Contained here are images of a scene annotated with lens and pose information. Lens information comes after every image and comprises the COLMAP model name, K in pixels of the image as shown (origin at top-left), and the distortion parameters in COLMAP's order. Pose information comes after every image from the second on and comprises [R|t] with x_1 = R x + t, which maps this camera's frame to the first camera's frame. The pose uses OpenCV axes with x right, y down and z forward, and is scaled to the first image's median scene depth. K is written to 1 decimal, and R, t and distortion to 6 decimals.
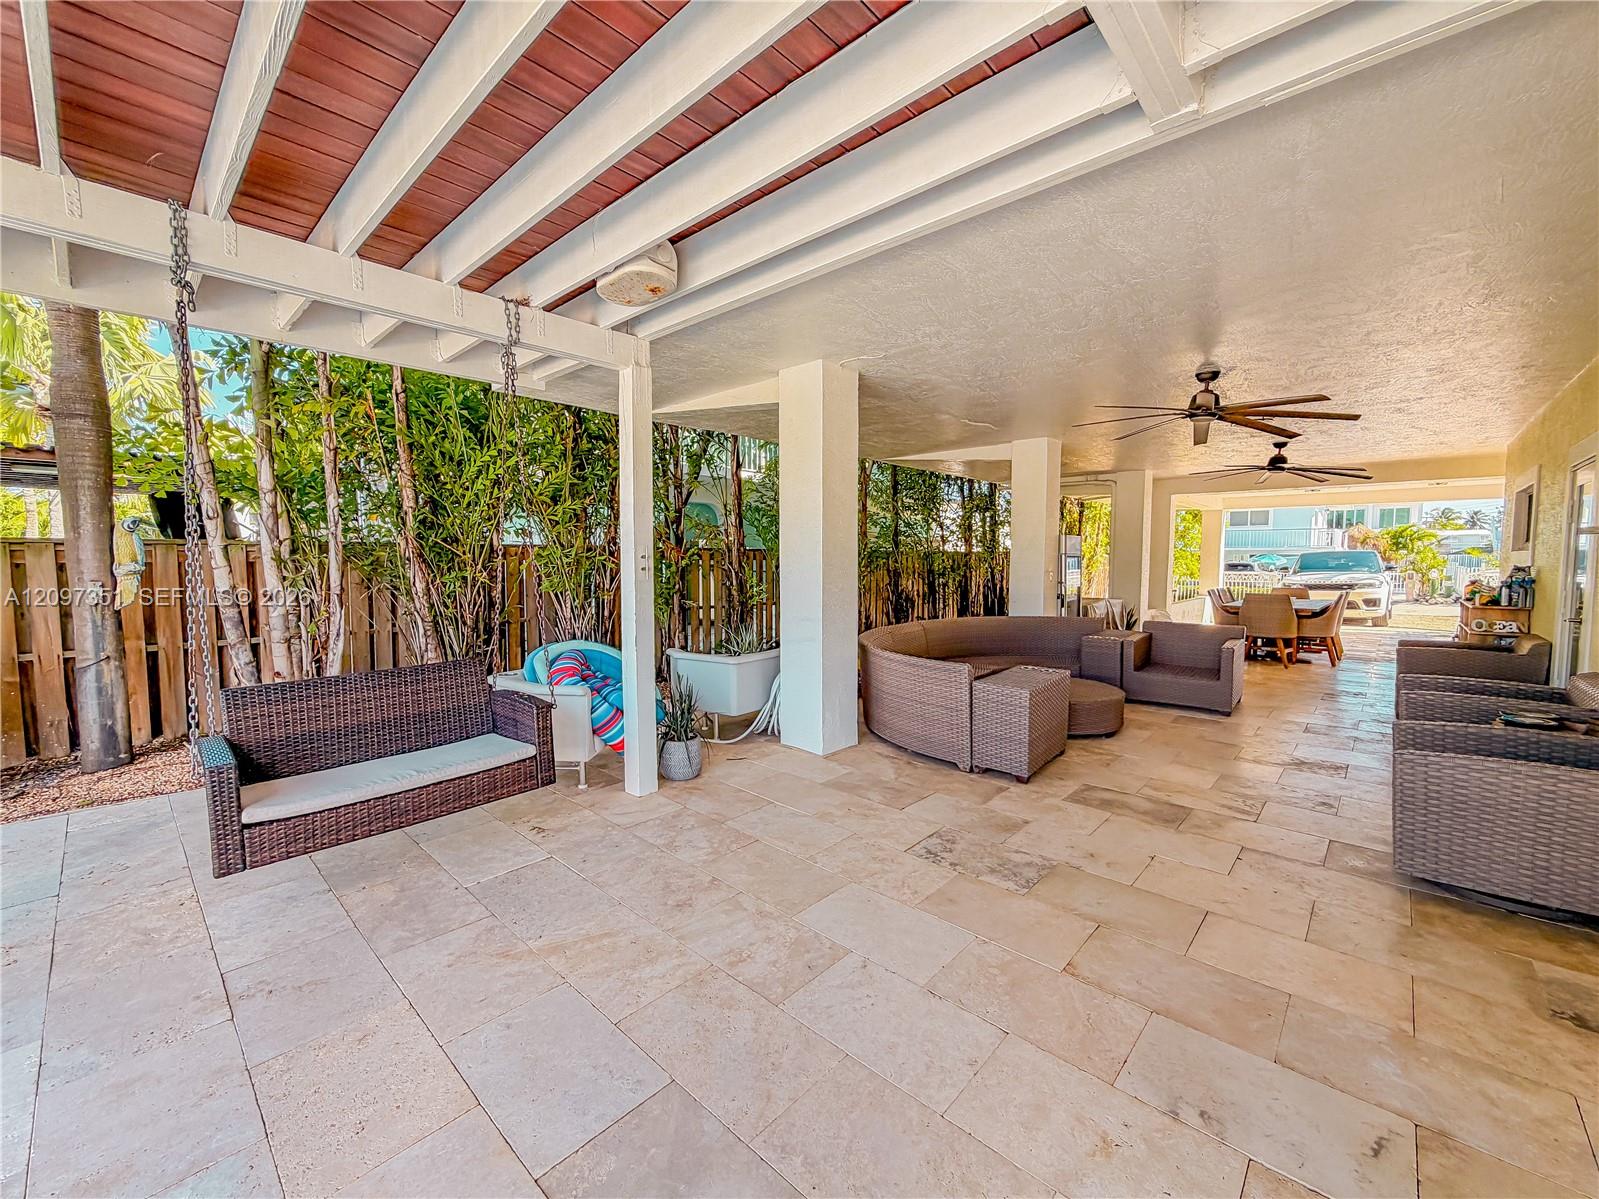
lens RADIAL K [[643.4, 0, 791.7], [0, 643.4, 599.4], [0, 0, 1]] dist [0.001292, 0.000156]
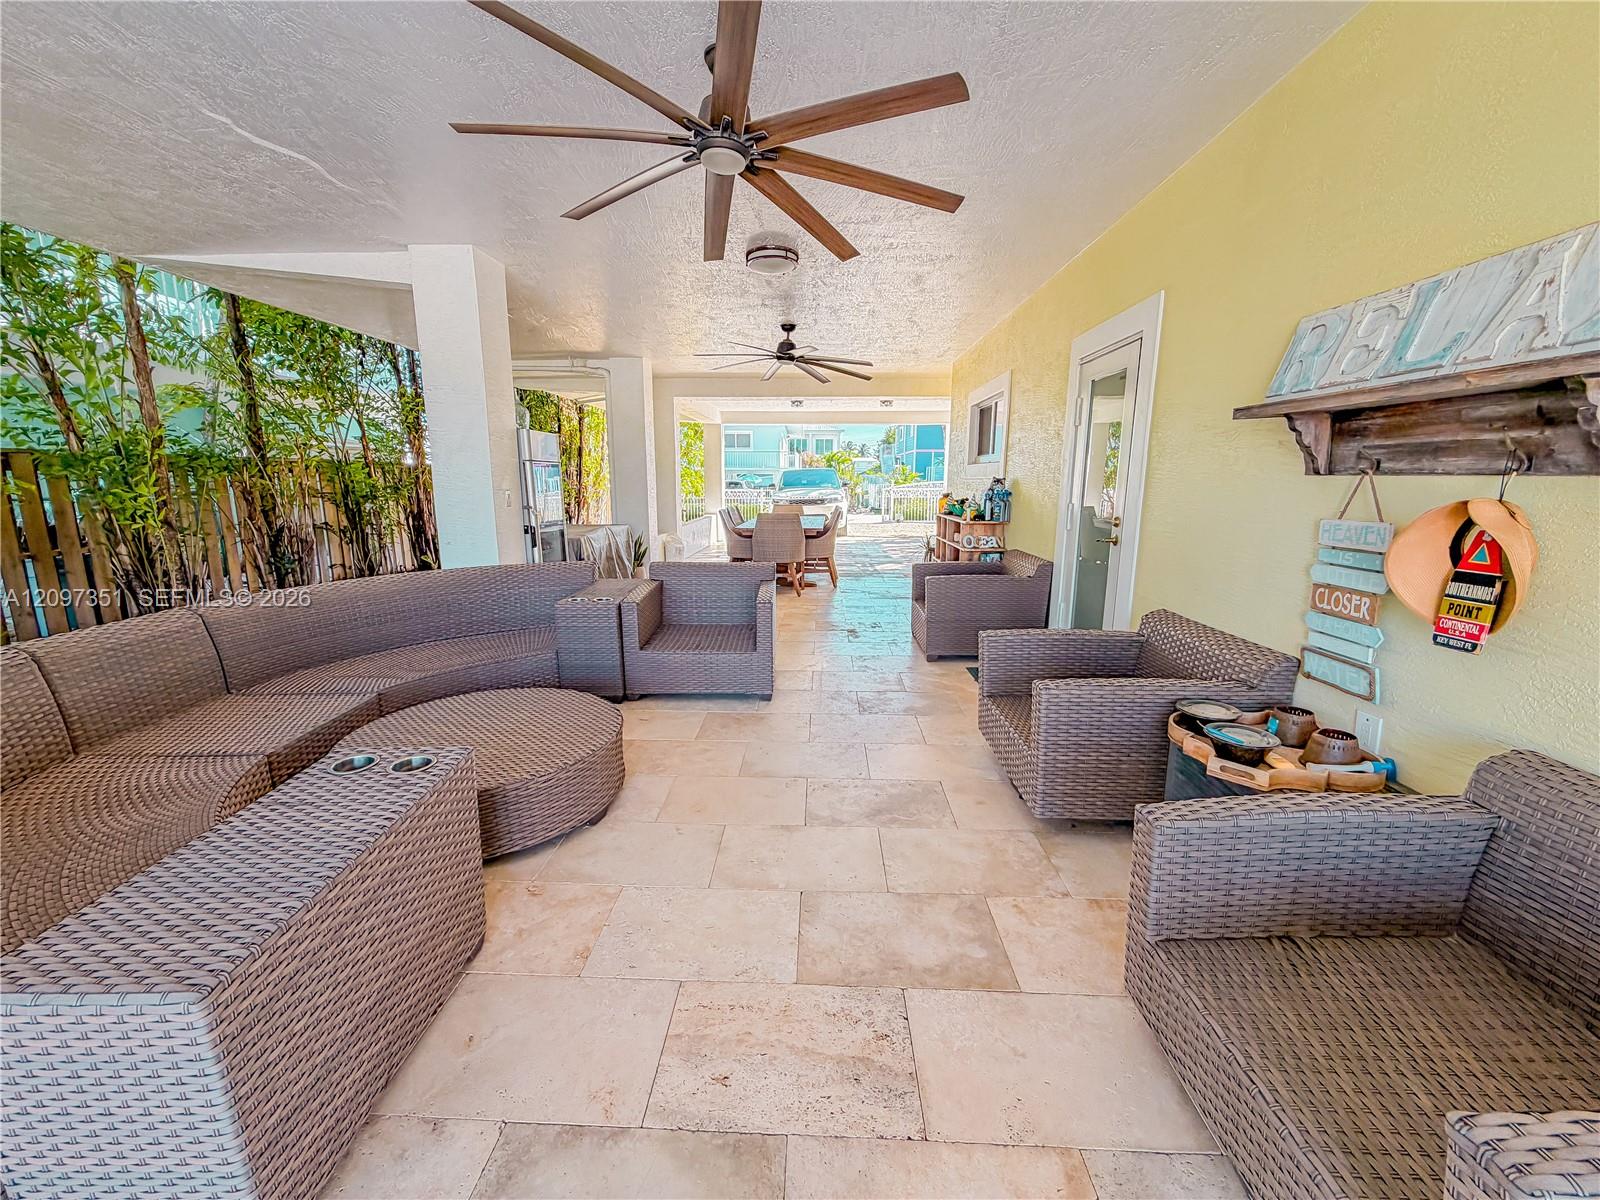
lens RADIAL K [[643.8, 0, 792.2], [0, 643.8, 599.9], [0, 0, 1]] dist [0.001292, 0.000156]
pose [[0.760739, -0.119980, 0.637872, 0.191375], [0.040782, 0.989660, 0.137511, -0.011752], [-0.647776, -0.078596, 0.757766, 0.332036]]
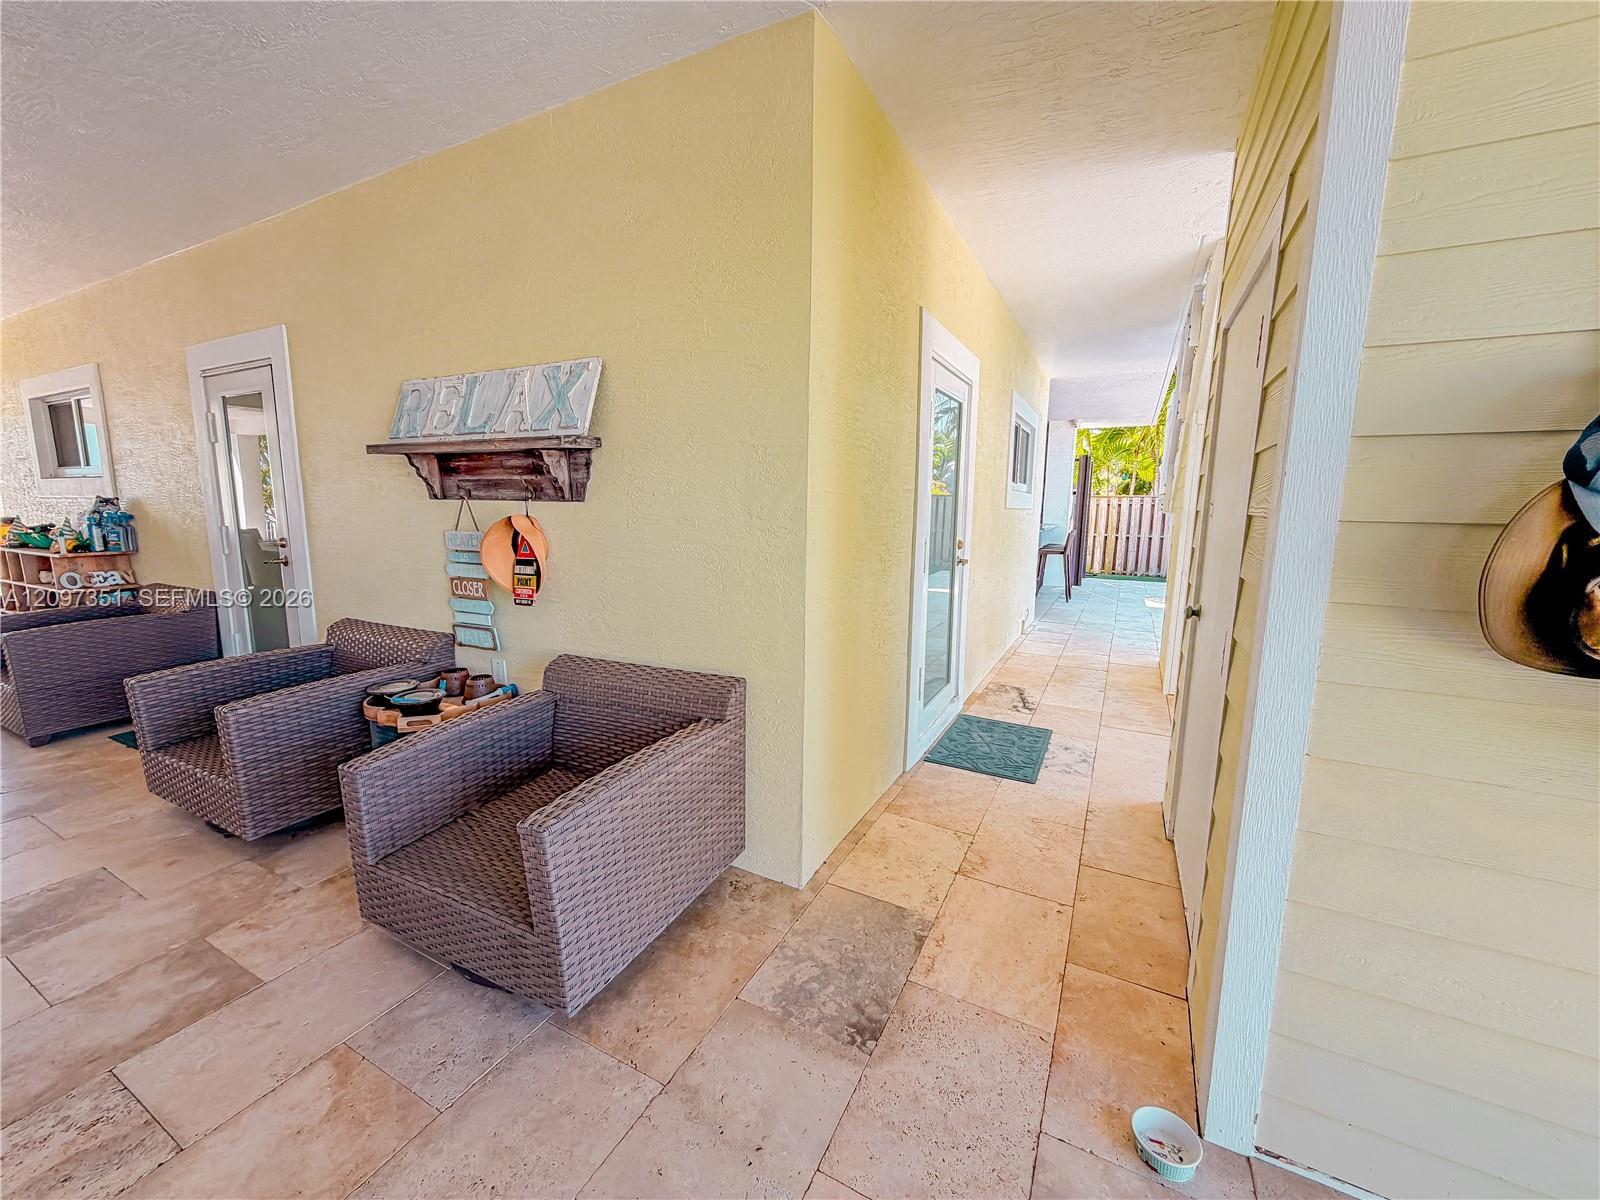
lens RADIAL K [[649.3, 0, 804.8], [0, 649.3, 600.1], [0, 0, 1]] dist [0.000293, -0.000190]
pose [[-0.259780, -0.148612, 0.954164, 0.121259], [0.054600, 0.984246, 0.168163, -0.011622], [-0.964123, 0.095783, -0.247573, 0.294223]]
